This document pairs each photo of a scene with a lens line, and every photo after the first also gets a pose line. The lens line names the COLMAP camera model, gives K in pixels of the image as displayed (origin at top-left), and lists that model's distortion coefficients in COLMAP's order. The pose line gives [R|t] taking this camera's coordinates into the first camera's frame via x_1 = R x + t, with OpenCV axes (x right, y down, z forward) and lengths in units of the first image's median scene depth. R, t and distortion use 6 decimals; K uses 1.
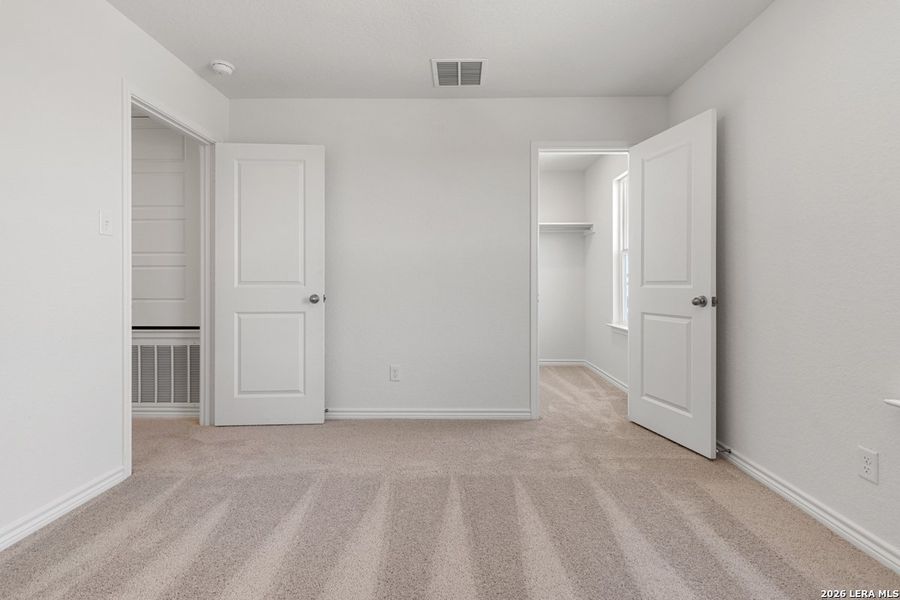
lens RADIAL K [[405.2, 0, 455.5], [0, 405.2, 284.2], [0, 0, 1]] dist [0.000859, -0.000090]
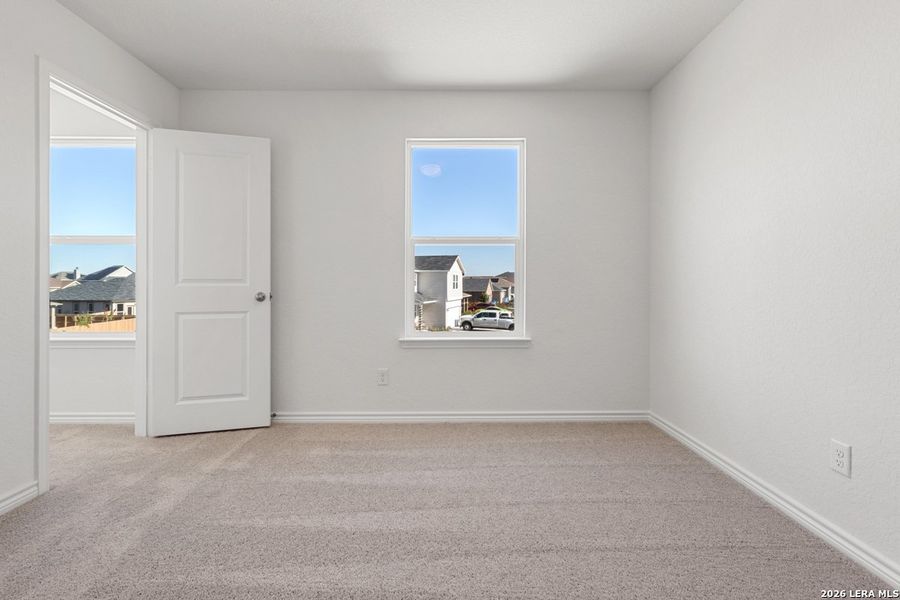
lens RADIAL K [[405.2, 0, 451.3], [0, 405.2, 279.4], [0, 0, 1]] dist [0.000859, -0.000090]
pose [[-0.019304, 0.008876, 0.999774, -0.564665], [-0.000532, 0.999960, -0.008888, 0.000918], [-0.999814, -0.000703, -0.019298, 0.446919]]
